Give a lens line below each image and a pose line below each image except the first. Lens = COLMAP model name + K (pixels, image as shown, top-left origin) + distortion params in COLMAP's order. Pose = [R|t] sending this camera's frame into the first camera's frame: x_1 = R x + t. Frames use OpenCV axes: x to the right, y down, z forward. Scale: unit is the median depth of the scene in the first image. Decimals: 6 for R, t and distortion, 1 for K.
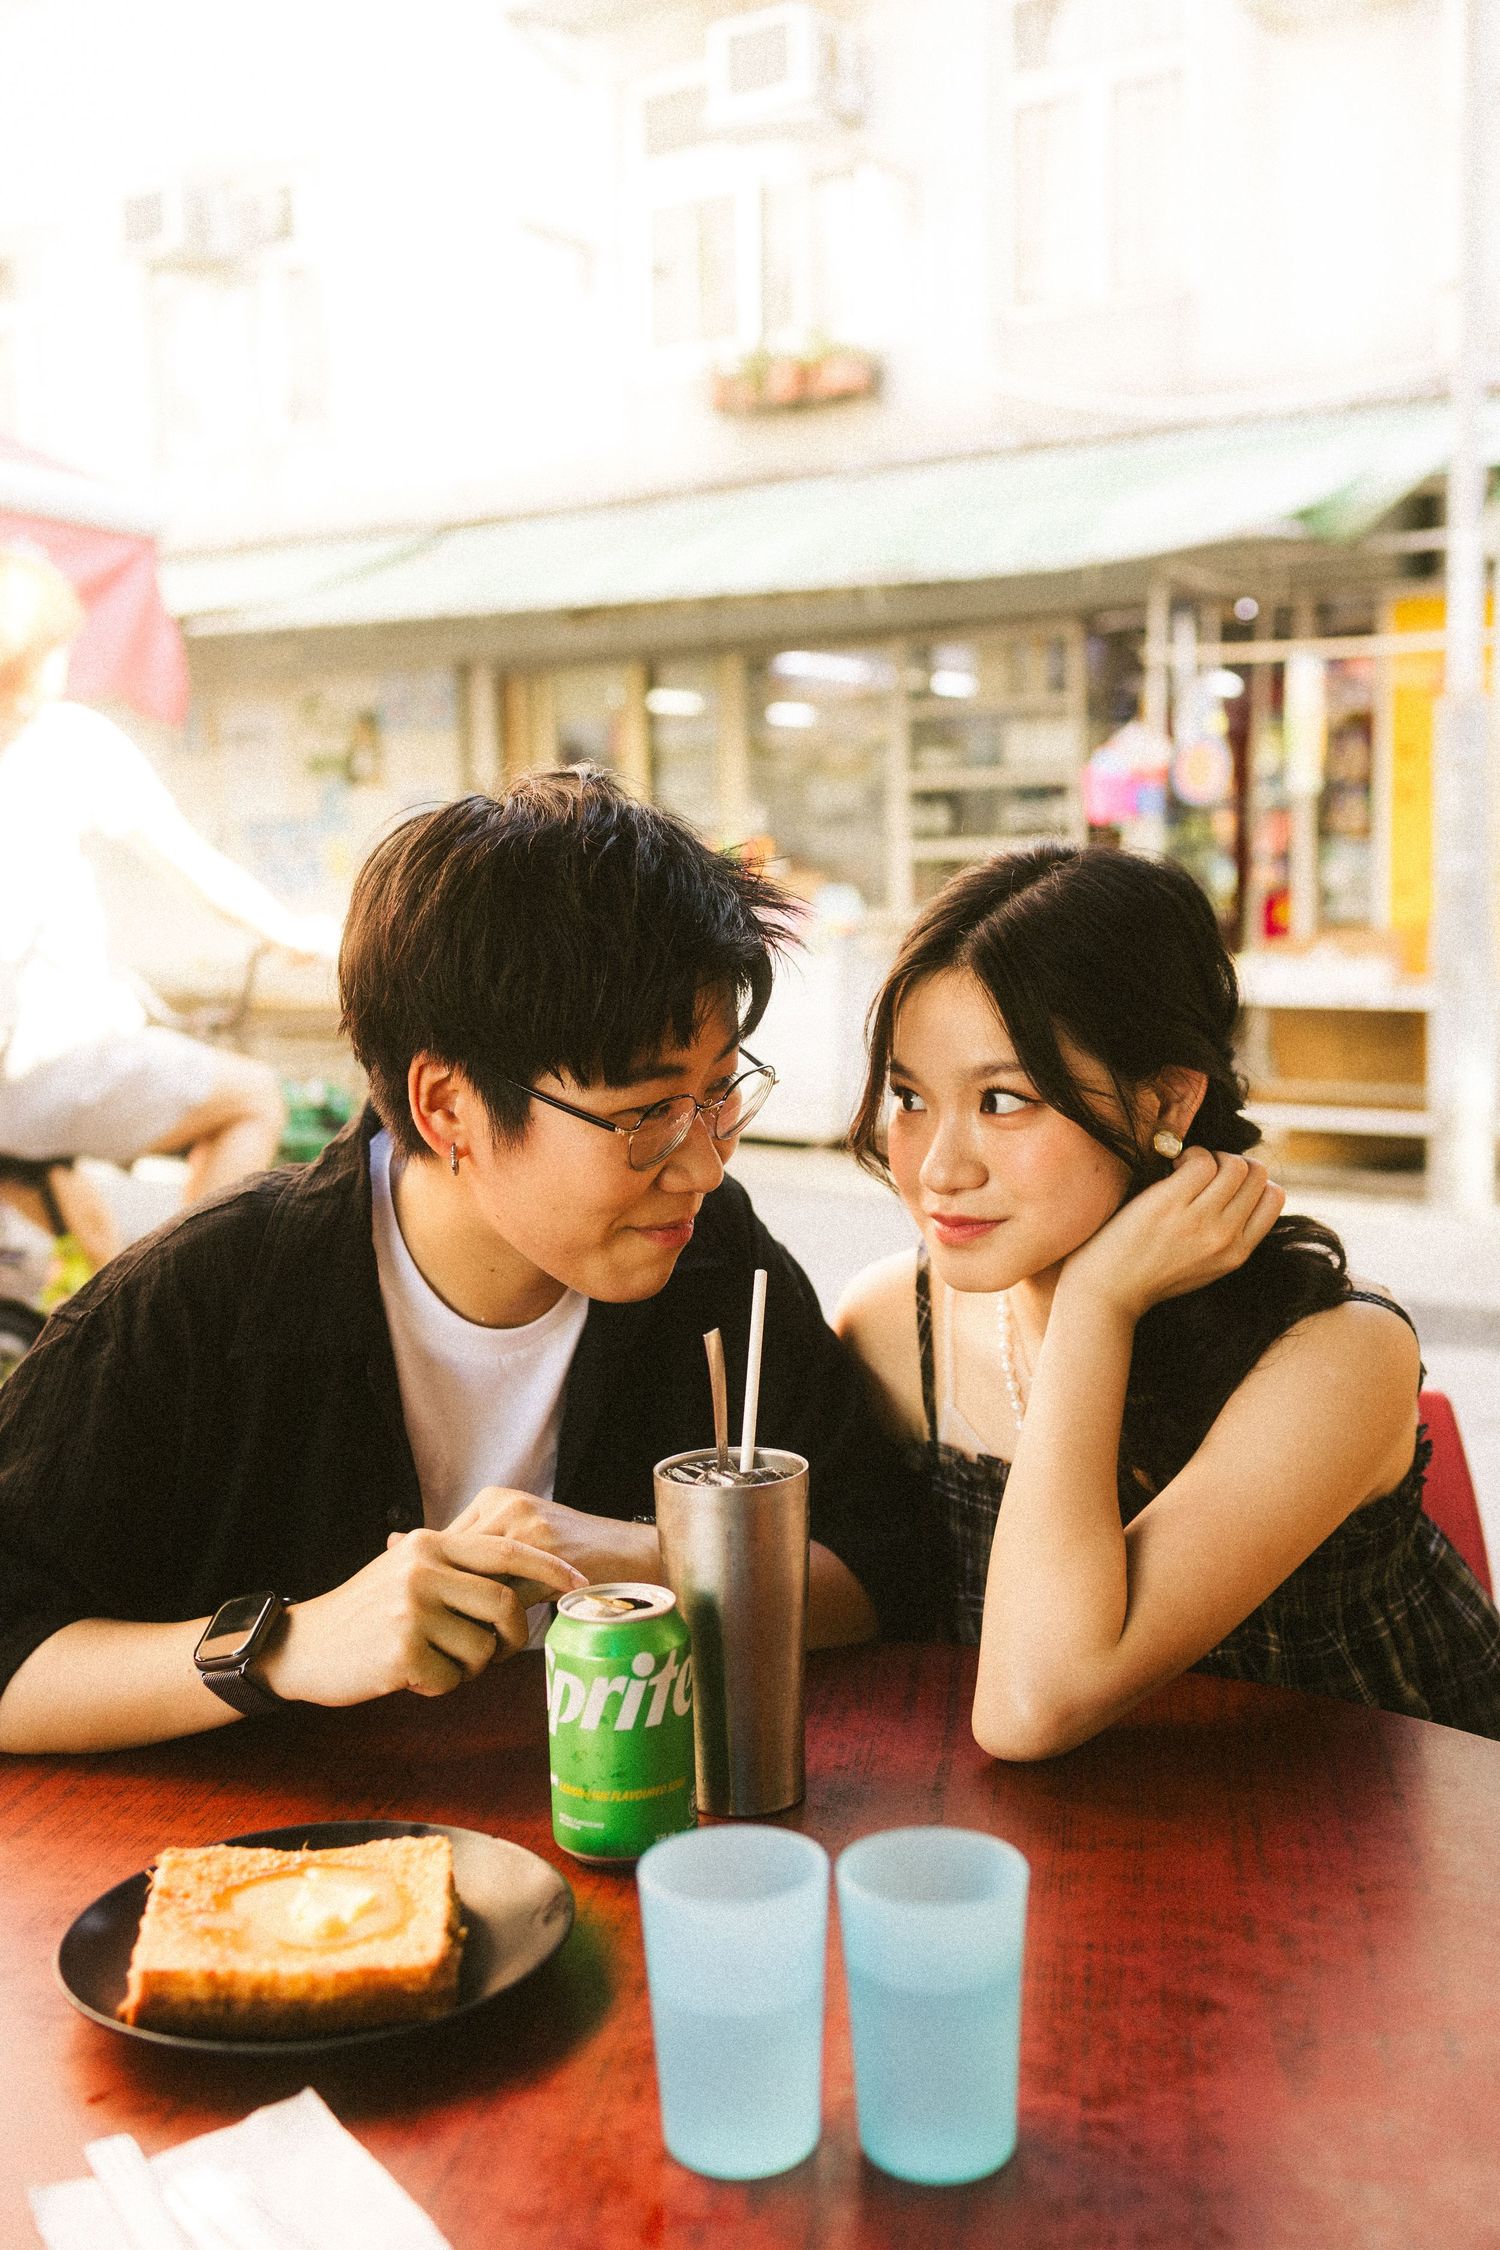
lens RADIAL K [[2231.2, 0, 750.0], [0, 2231.2, 1125.0], [0, 0, 1]] dist [0.014800, -0.016569]
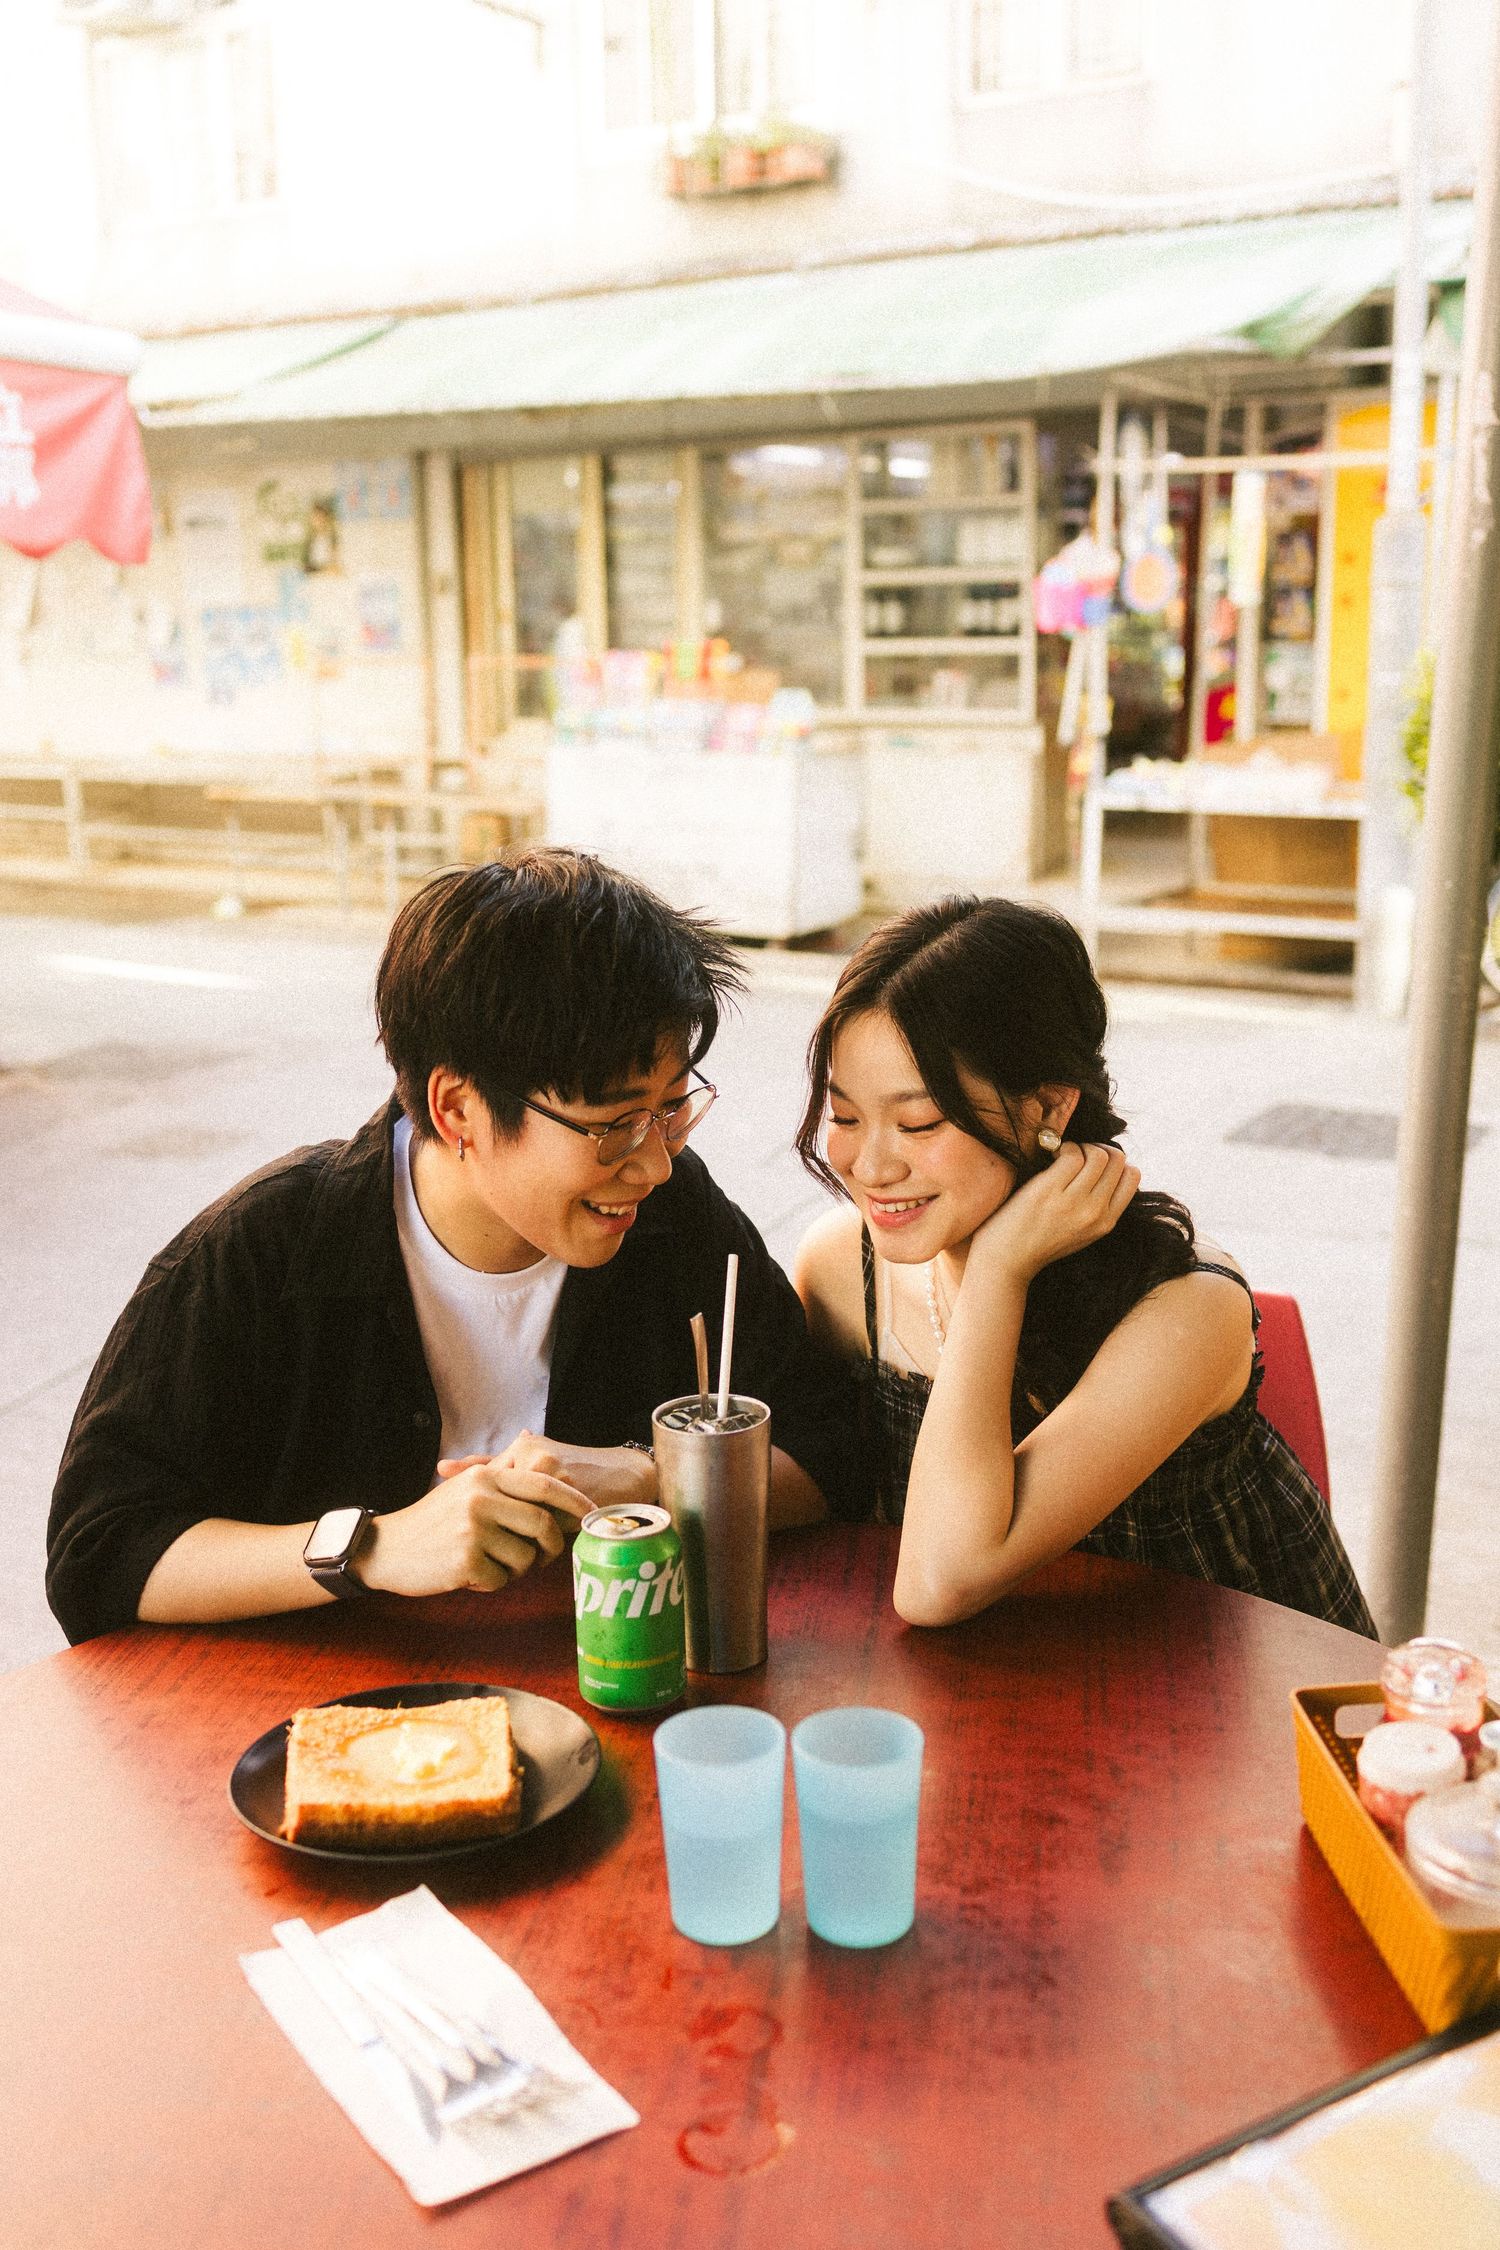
lens RADIAL K [[2214.0, 0, 750.0], [0, 2214.0, 1125.0], [0, 0, 1]] dist [-0.001369, 0.017403]
pose [[0.999794, -0.002345, 0.020147, -0.011662], [0.000188, 0.994328, 0.106359, -0.154265], [-0.020283, -0.106334, 0.994124, -0.273356]]
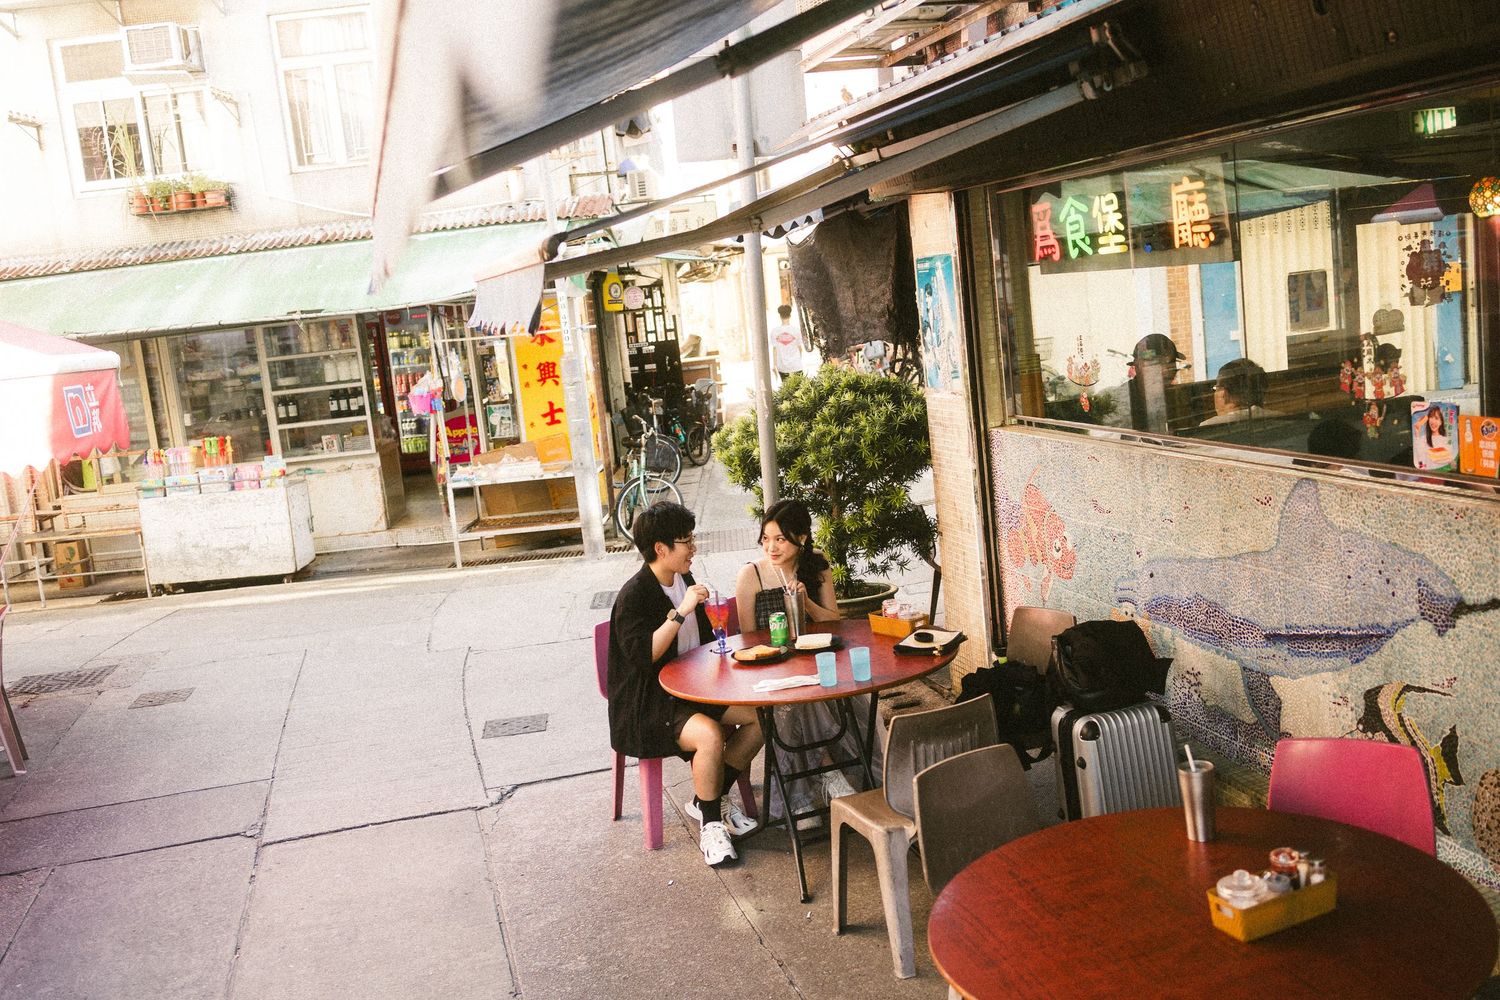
lens RADIAL K [[1487.4, 0, 750.0], [0, 1487.4, 500.0], [0, 0, 1]] dist [0.014800, -0.016569]
pose [[0.836420, -0.147698, 0.527813, -3.326989], [0.154030, 0.987540, 0.032254, -0.405683], [-0.526000, 0.054321, 0.848748, -4.127320]]
